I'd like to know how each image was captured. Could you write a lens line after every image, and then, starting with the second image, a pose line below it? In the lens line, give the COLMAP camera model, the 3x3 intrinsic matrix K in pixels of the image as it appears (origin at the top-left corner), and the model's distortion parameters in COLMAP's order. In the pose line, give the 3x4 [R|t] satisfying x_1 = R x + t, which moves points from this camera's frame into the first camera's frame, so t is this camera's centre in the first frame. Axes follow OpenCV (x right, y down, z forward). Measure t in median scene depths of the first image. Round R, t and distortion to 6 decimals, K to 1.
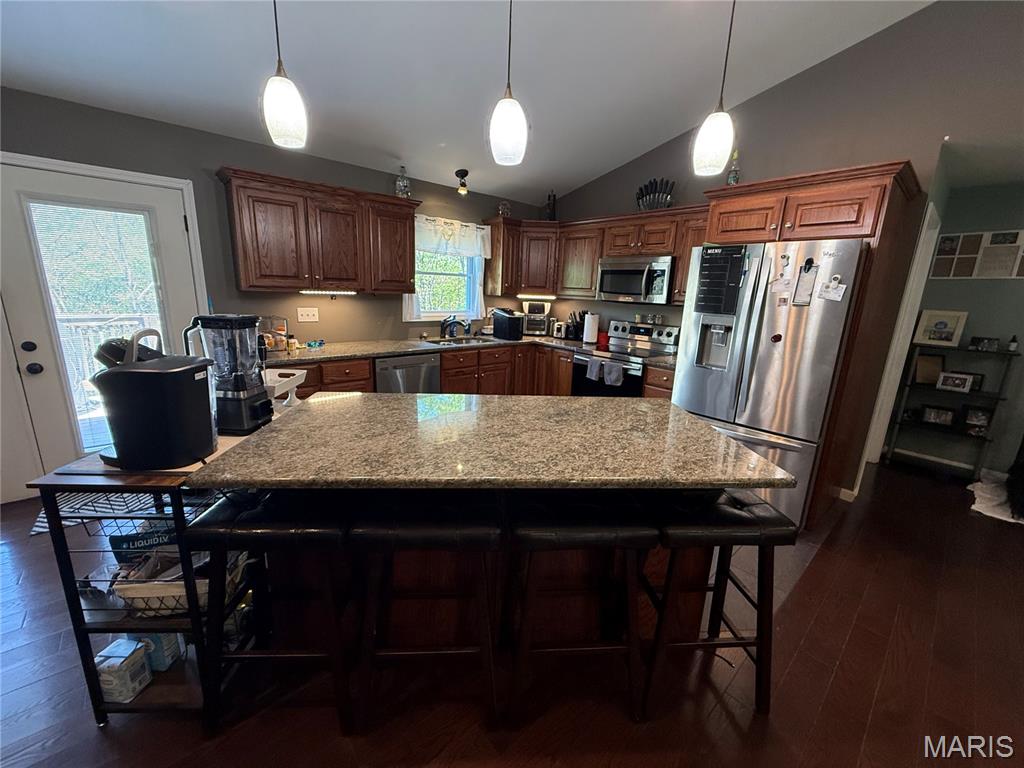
lens RADIAL K [[406.1, 0, 511.6], [0, 406.1, 380.8], [0, 0, 1]] dist [-0.003418, 0.000516]
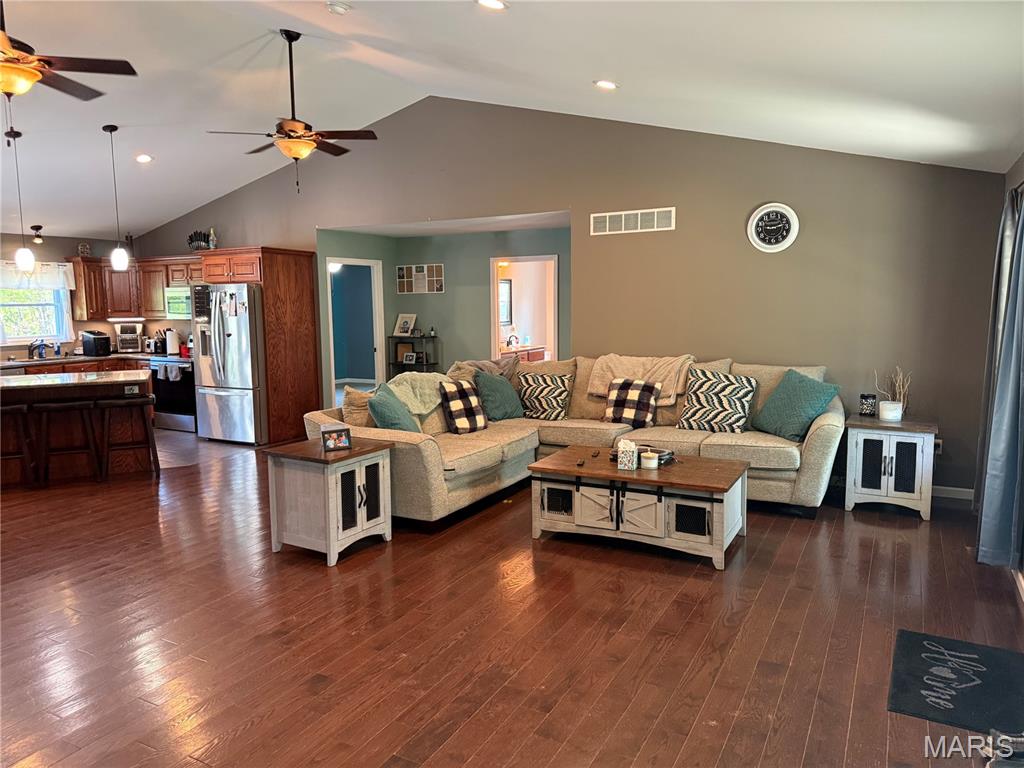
lens RADIAL K [[720.2, 0, 518.6], [0, 720.2, 384.4], [0, 0, 1]] dist [0.044742, -0.064016]
pose [[0.936004, -0.087908, 0.340836, 0.521404], [0.122063, 0.989289, -0.080053, 0.373526], [-0.330148, 0.116533, 0.936708, -1.723217]]
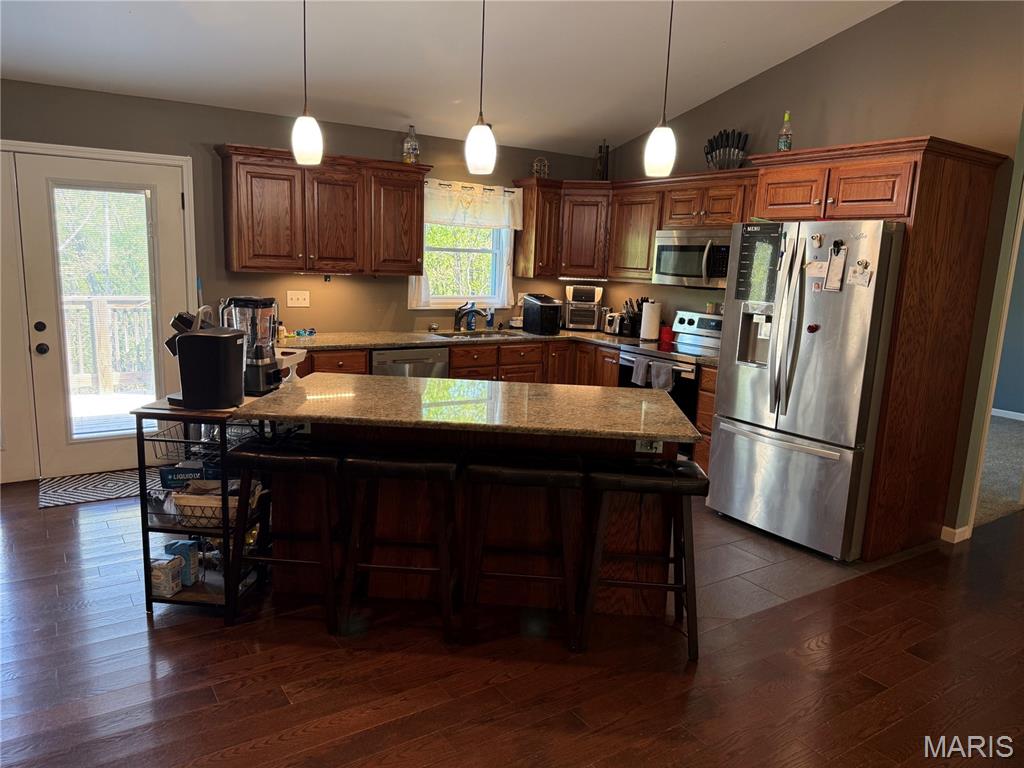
lens RADIAL K [[720.2, 0, 514.1], [0, 720.2, 389.1], [0, 0, 1]] dist [0.044742, -0.064016]
pose [[0.990451, 0.025649, -0.135460, 0.163457], [-0.031815, 0.998545, -0.043549, 0.079736], [0.134146, 0.047443, 0.989825, -0.445416]]
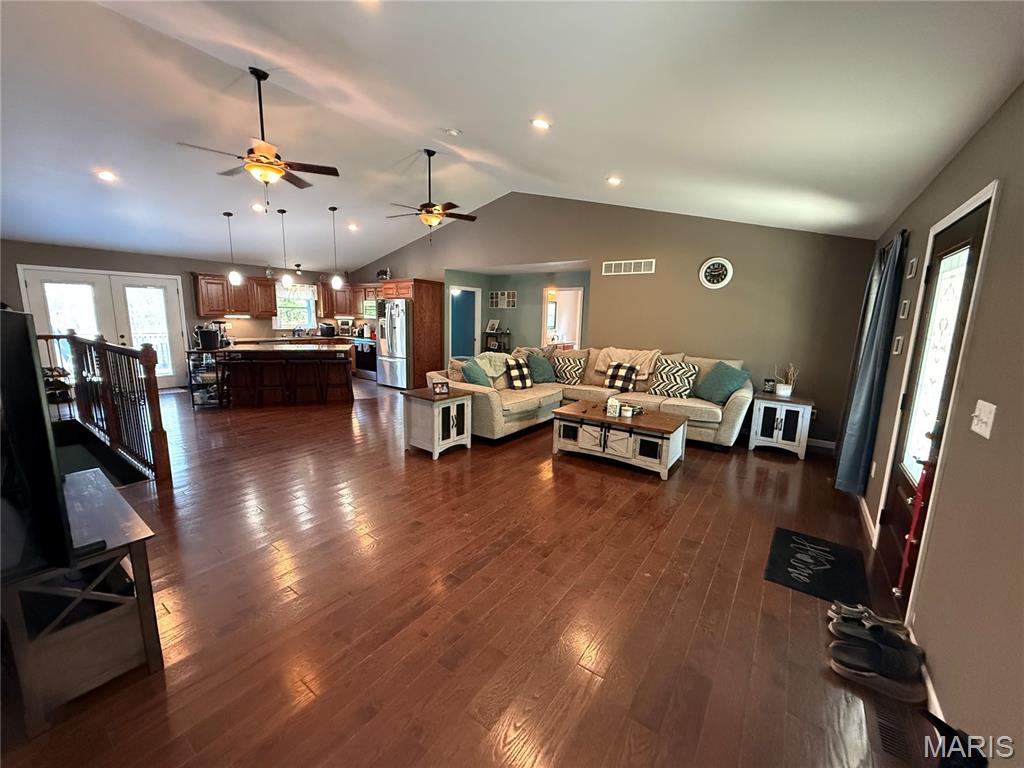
lens RADIAL K [[406.1, 0, 514.3], [0, 406.1, 384.0], [0, 0, 1]] dist [-0.003418, 0.000516]
pose [[0.973061, -0.051575, 0.224704, 0.585148], [0.062618, 0.997141, -0.042296, 0.383126], [-0.221880, 0.055228, 0.973509, -1.669768]]
